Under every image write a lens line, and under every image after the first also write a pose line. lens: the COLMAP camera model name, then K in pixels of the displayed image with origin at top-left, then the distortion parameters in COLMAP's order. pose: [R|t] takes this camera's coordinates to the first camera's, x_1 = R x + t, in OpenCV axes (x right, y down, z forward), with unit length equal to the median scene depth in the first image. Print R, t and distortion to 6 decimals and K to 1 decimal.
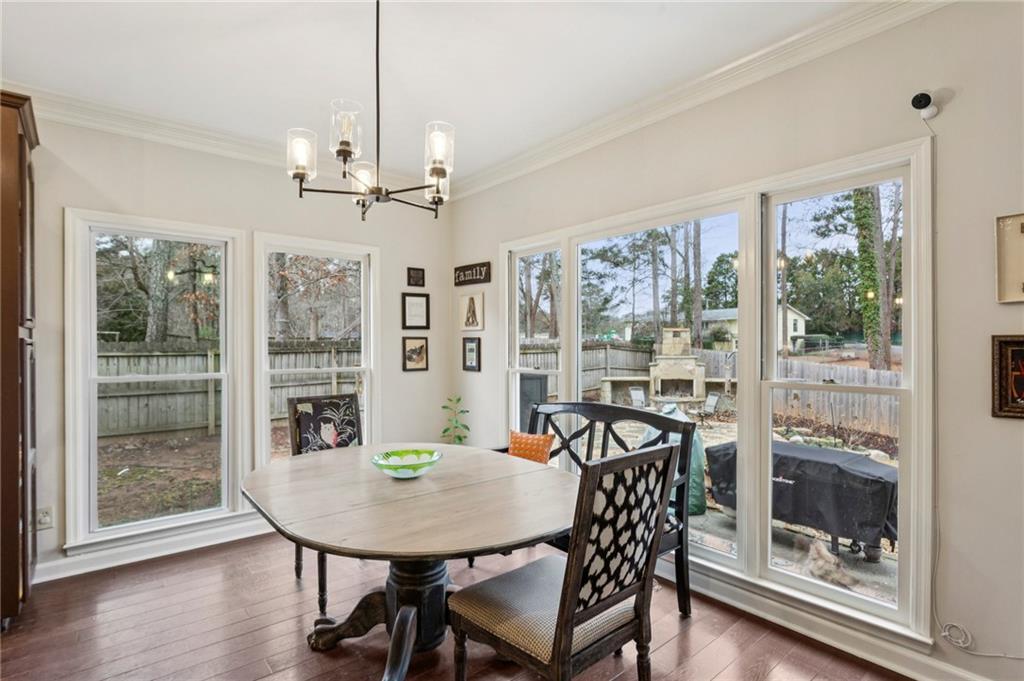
lens RADIAL K [[508.9, 0, 510.3], [0, 508.9, 349.6], [0, 0, 1]] dist [-0.002545, -0.000527]
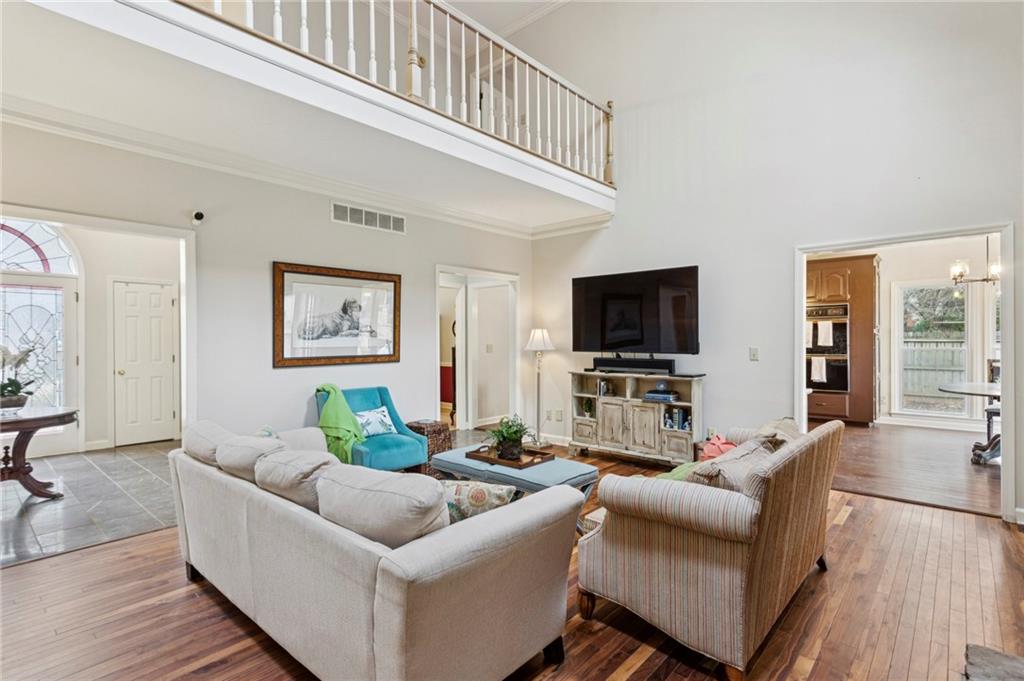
lens RADIAL K [[496.7, 0, 512.1], [0, 496.7, 341.7], [0, 0, 1]] dist [-0.000601, 0.000198]
pose [[0.152020, 0.006773, -0.988354, 1.546572], [0.000793, 0.999975, 0.006975, 0.007096], [0.988377, -0.001845, 0.152011, -1.503284]]
